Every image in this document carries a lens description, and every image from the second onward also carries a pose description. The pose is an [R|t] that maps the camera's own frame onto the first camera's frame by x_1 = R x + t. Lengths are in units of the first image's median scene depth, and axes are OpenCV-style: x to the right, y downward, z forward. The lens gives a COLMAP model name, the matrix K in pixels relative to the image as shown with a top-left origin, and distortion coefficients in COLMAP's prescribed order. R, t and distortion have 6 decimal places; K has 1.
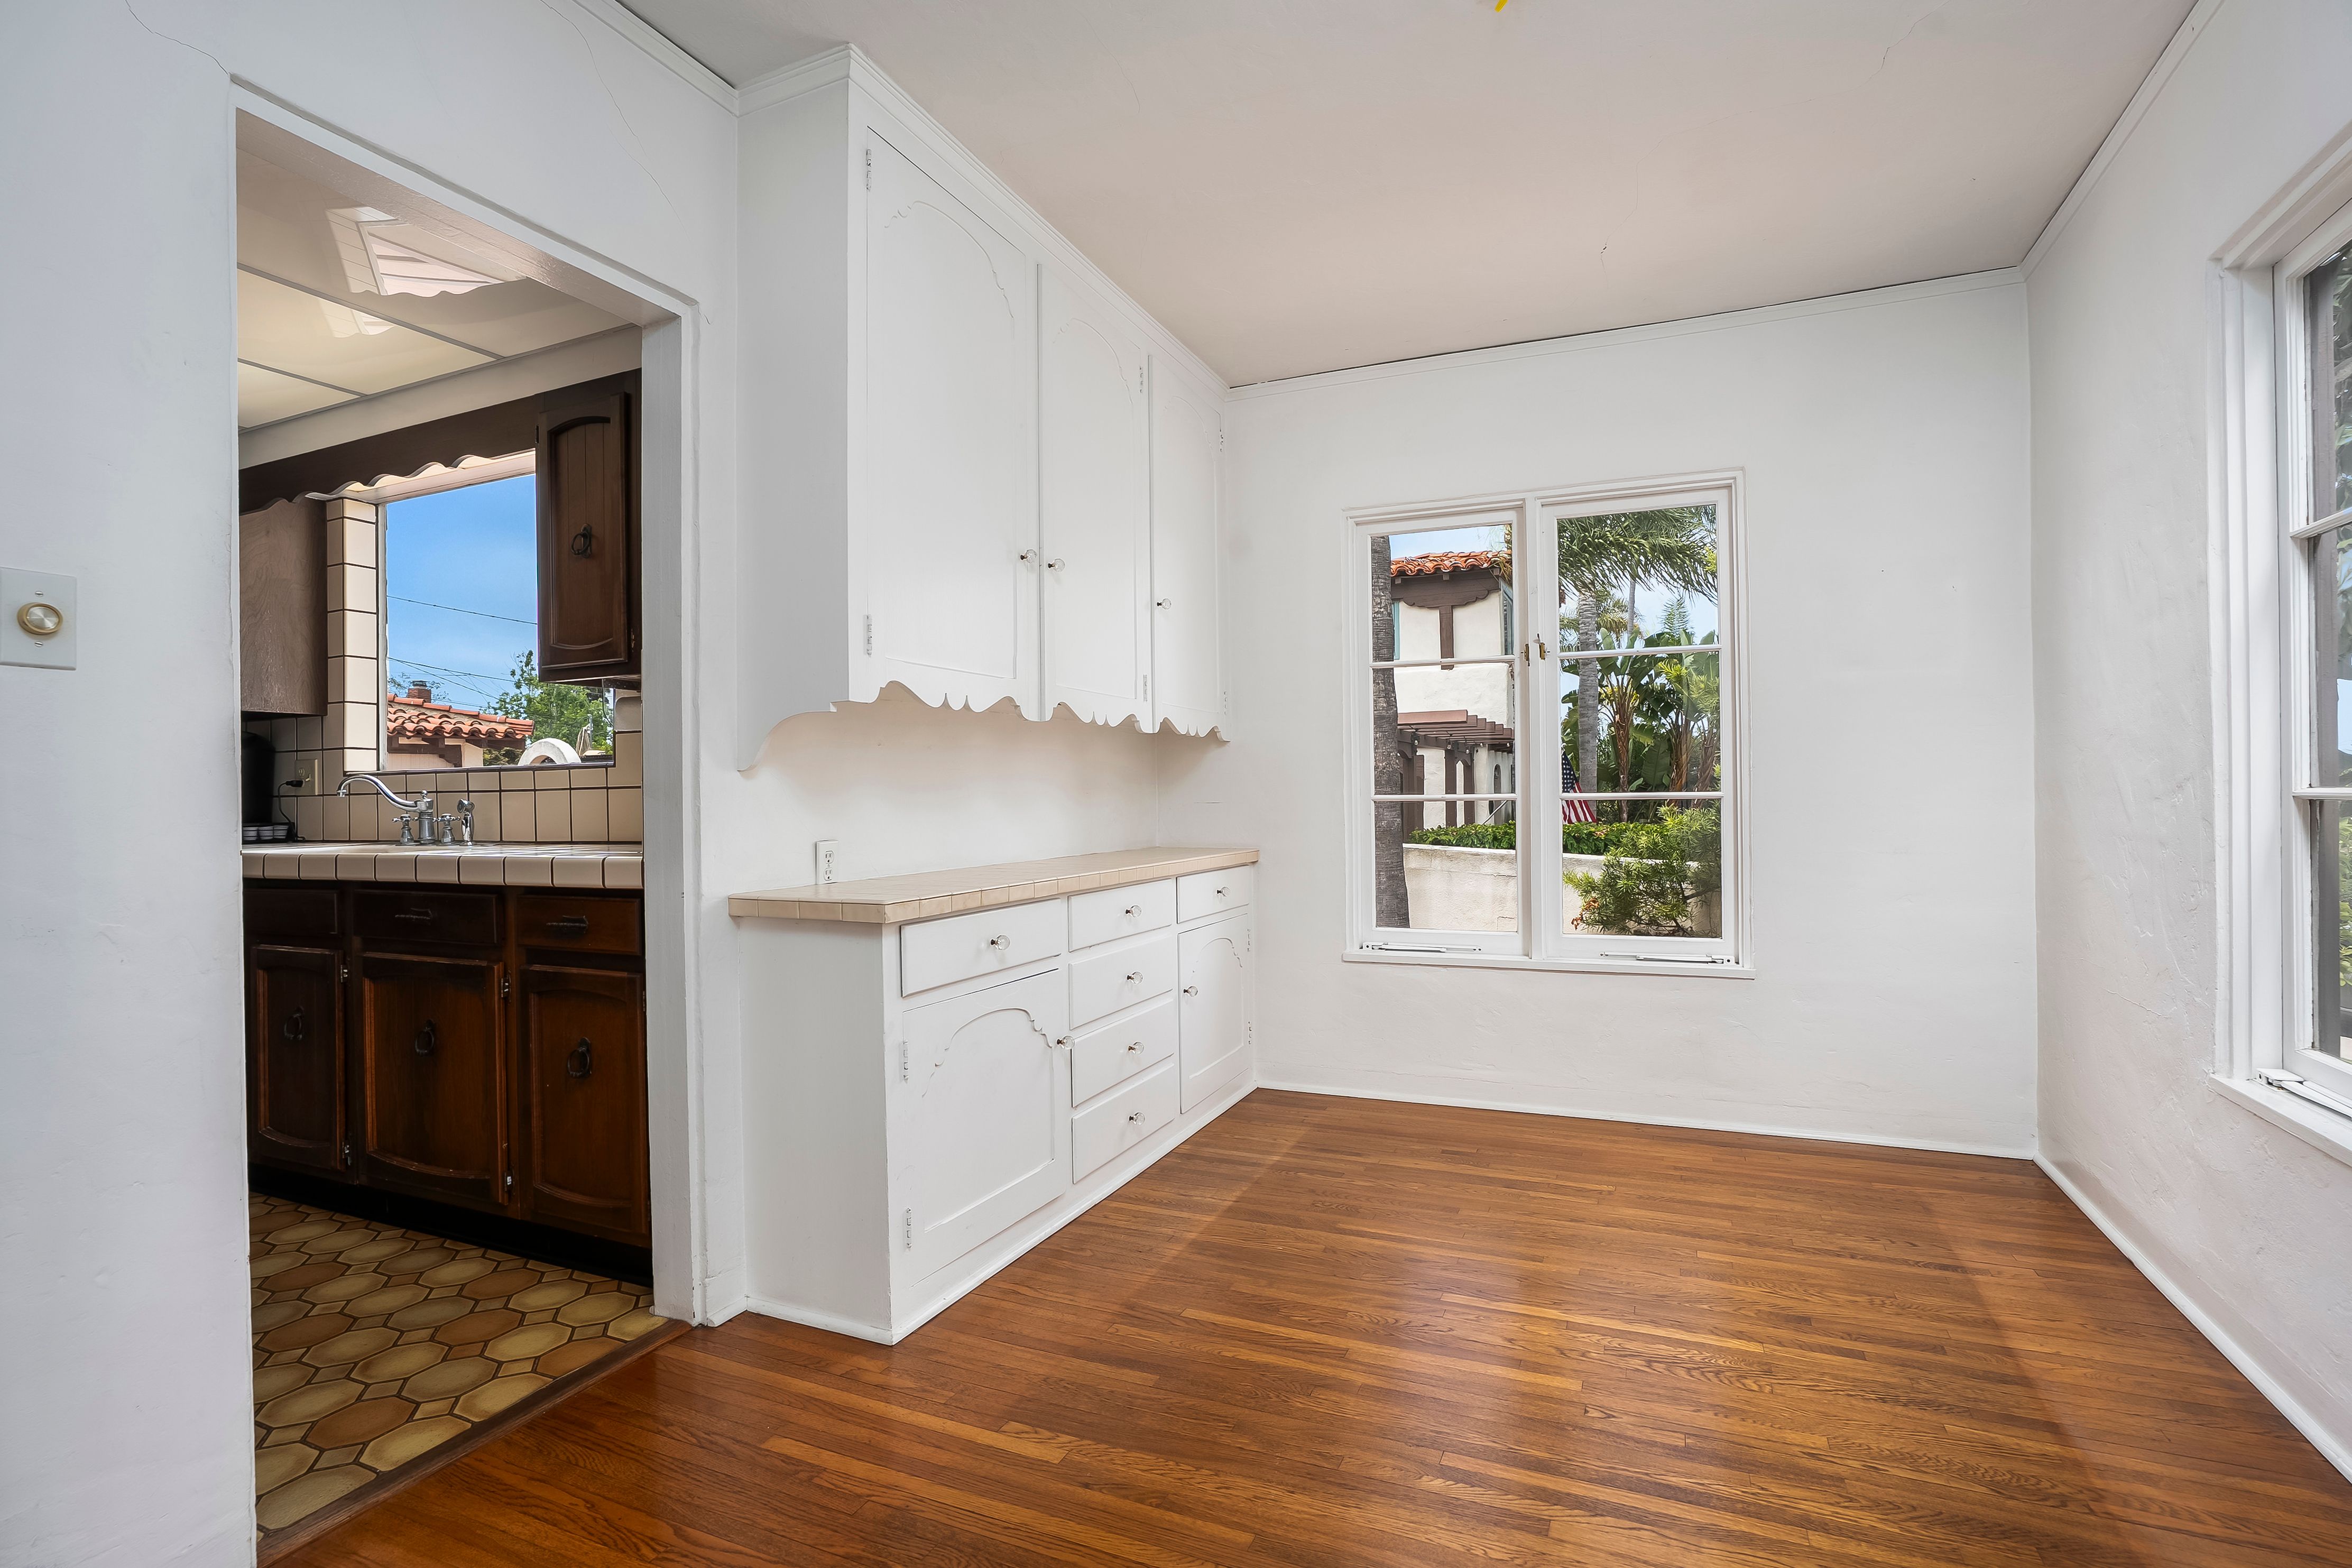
lens RADIAL K [[1077.8, 0, 1180.6], [0, 1077.8, 799.0], [0, 0, 1]] dist [-0.024473, 0.004822]
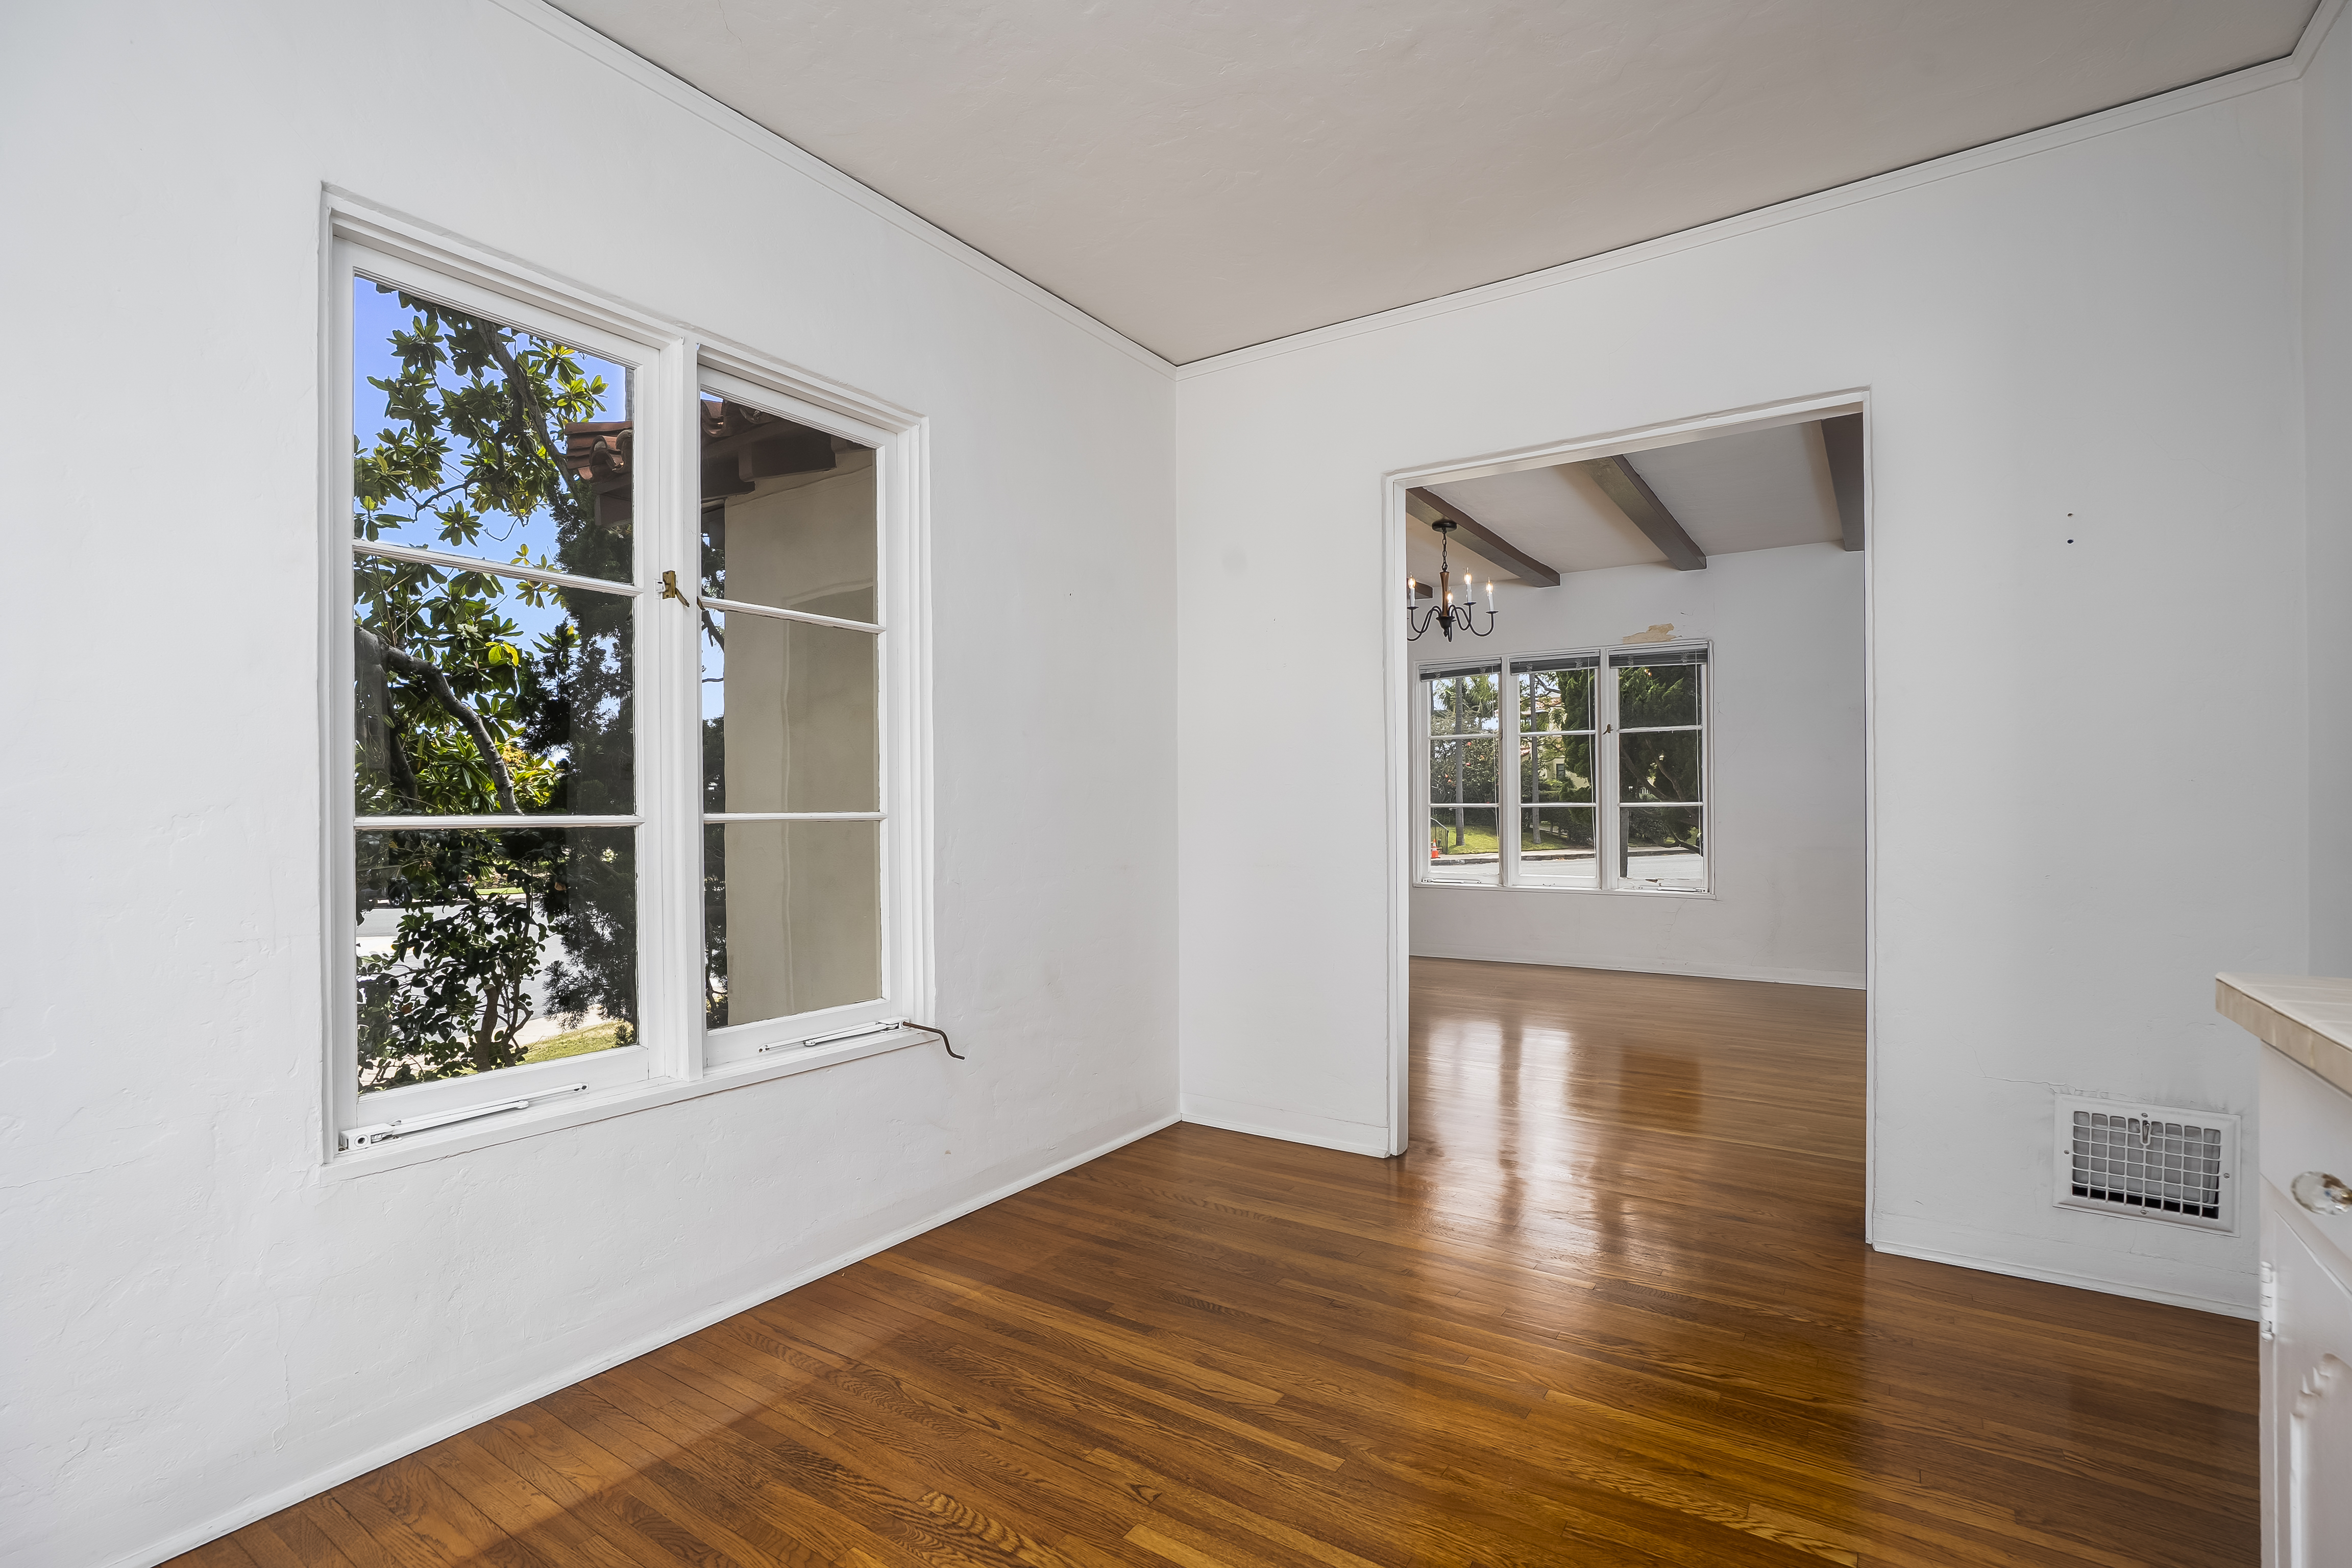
lens RADIAL K [[1077.8, 0, 1173.8], [0, 1077.8, 809.8], [0, 0, 1]] dist [-0.024473, 0.004822]
pose [[-0.983804, 0.017427, 0.178401, 0.154210], [0.016996, 0.999848, -0.003942, 0.000018], [-0.178443, -0.000846, -0.983950, 1.484767]]
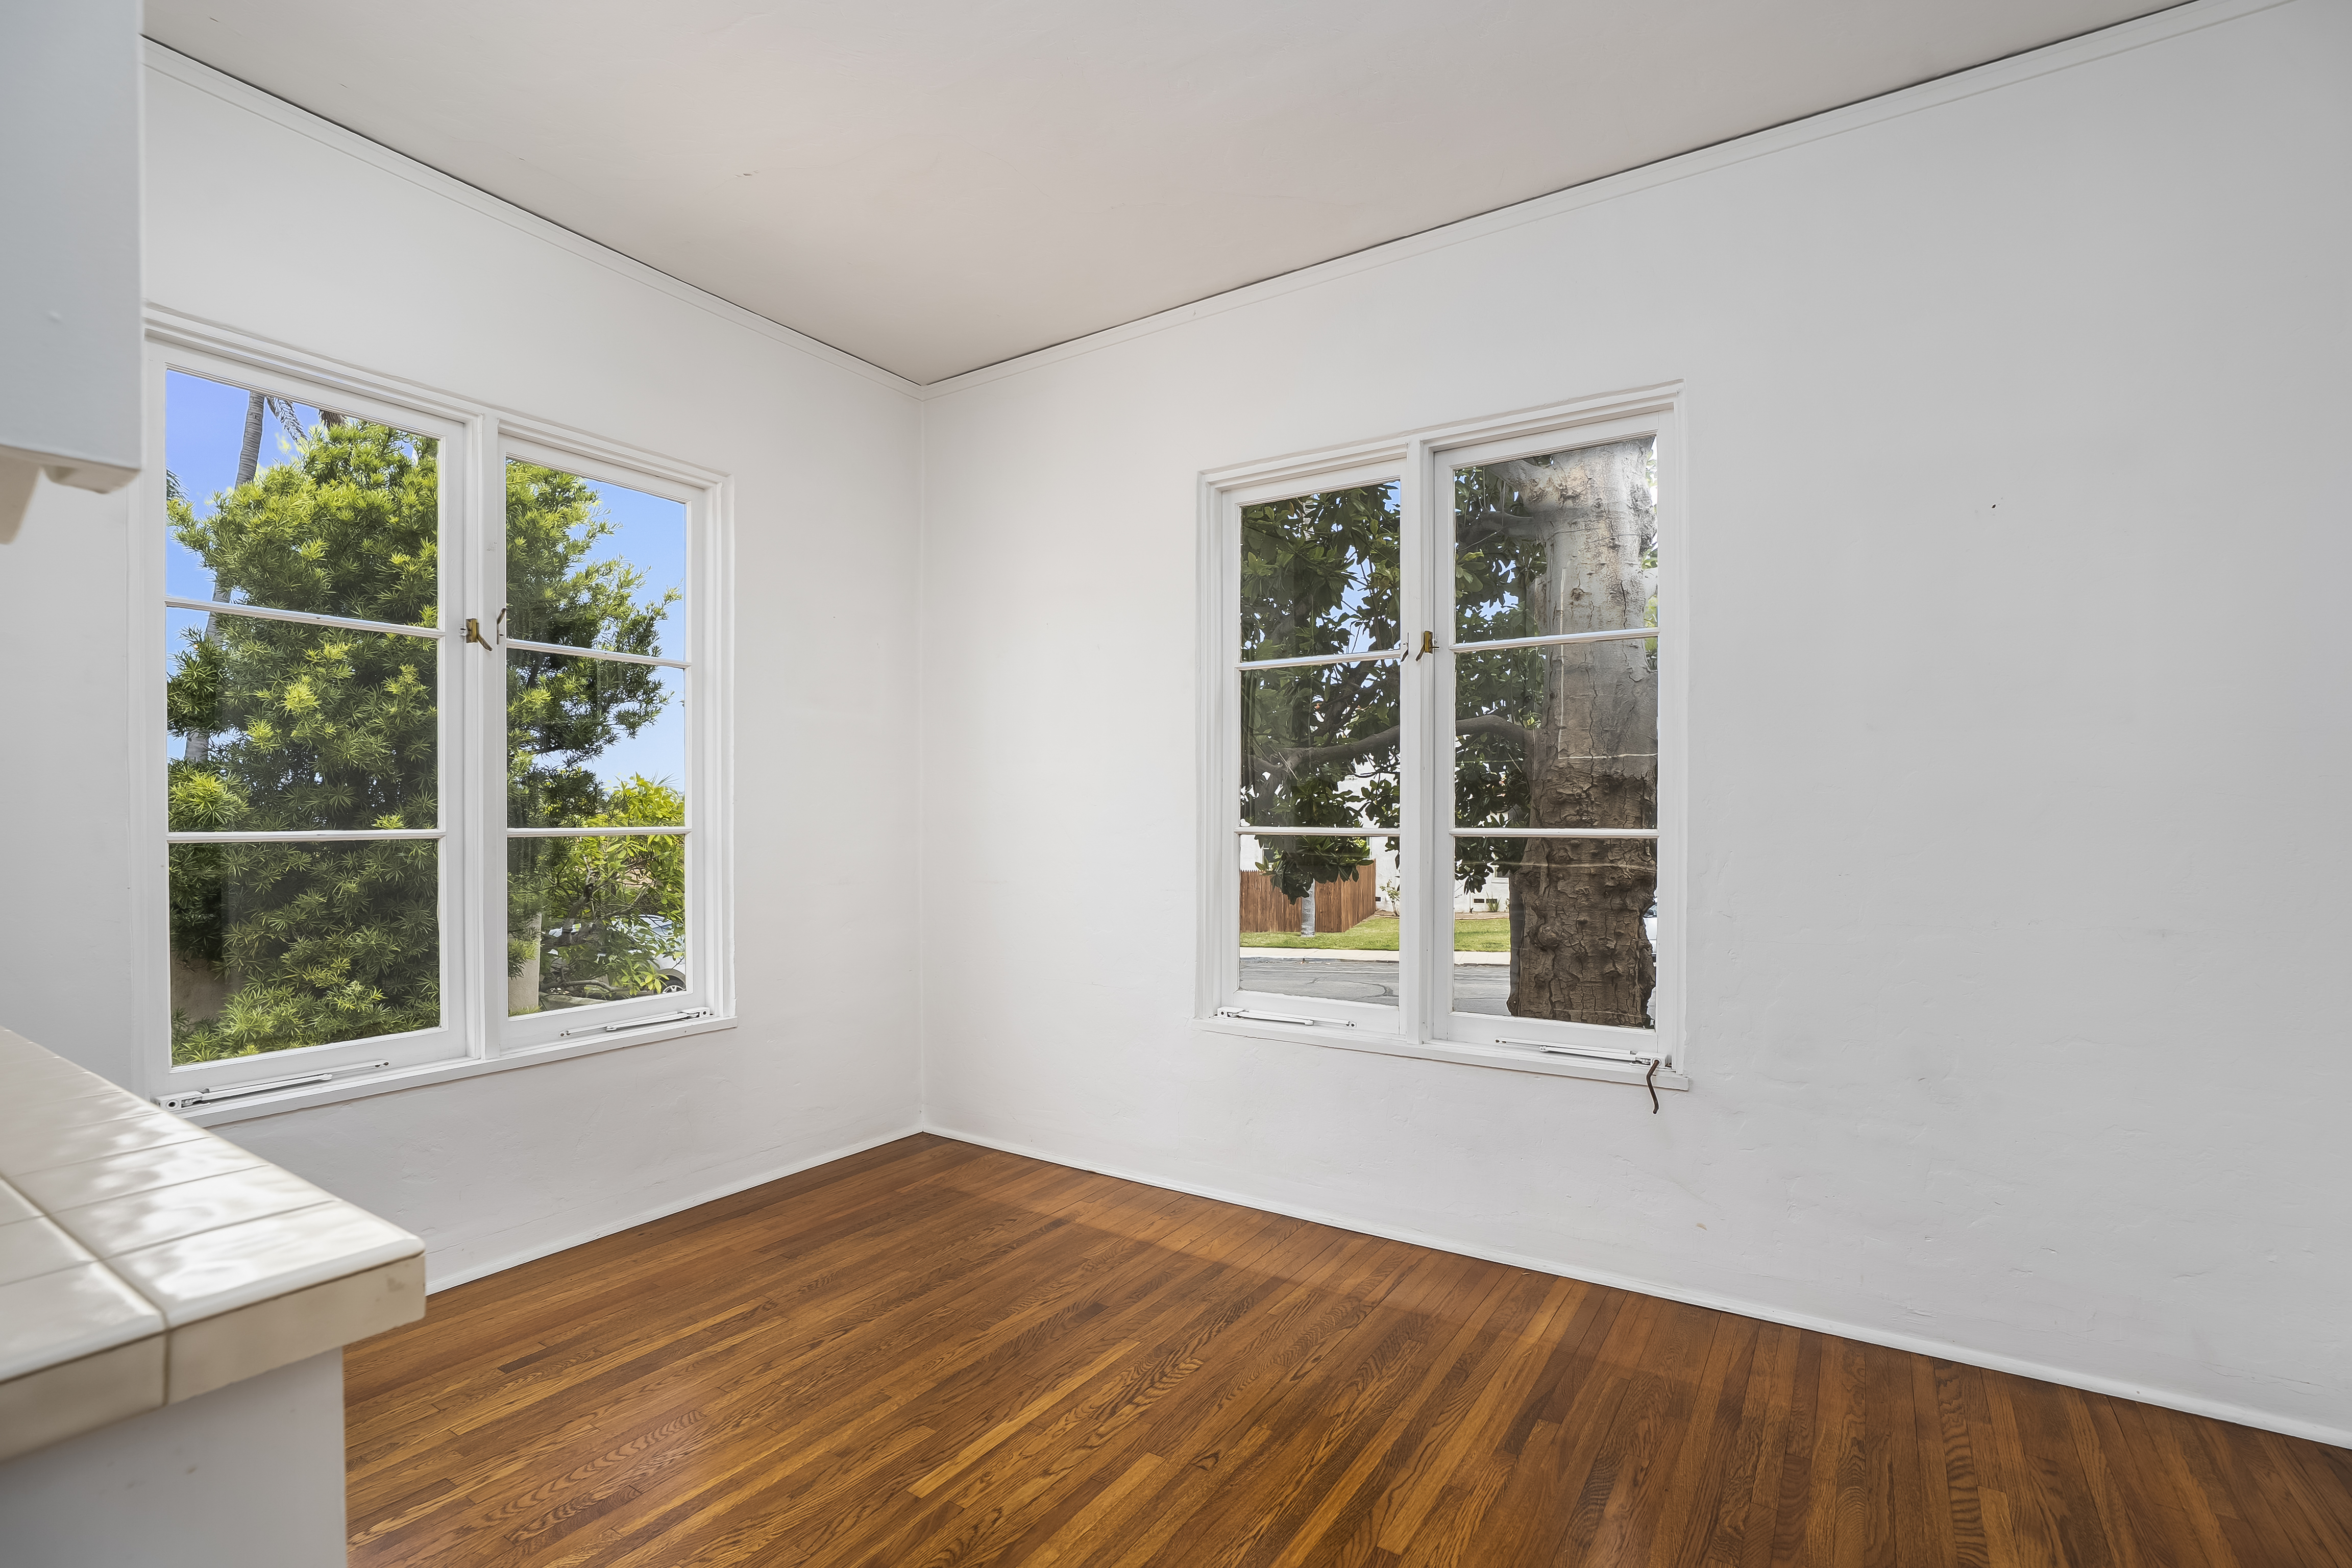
lens RADIAL K [[1077.8, 0, 1175.2], [0, 1077.8, 808.1], [0, 0, 1]] dist [-0.024473, 0.004822]
pose [[0.164878, 0.016160, 0.986182, -0.469371], [-0.000973, 0.999868, -0.016221, -0.008590], [-0.986313, 0.001715, 0.164872, 0.679760]]
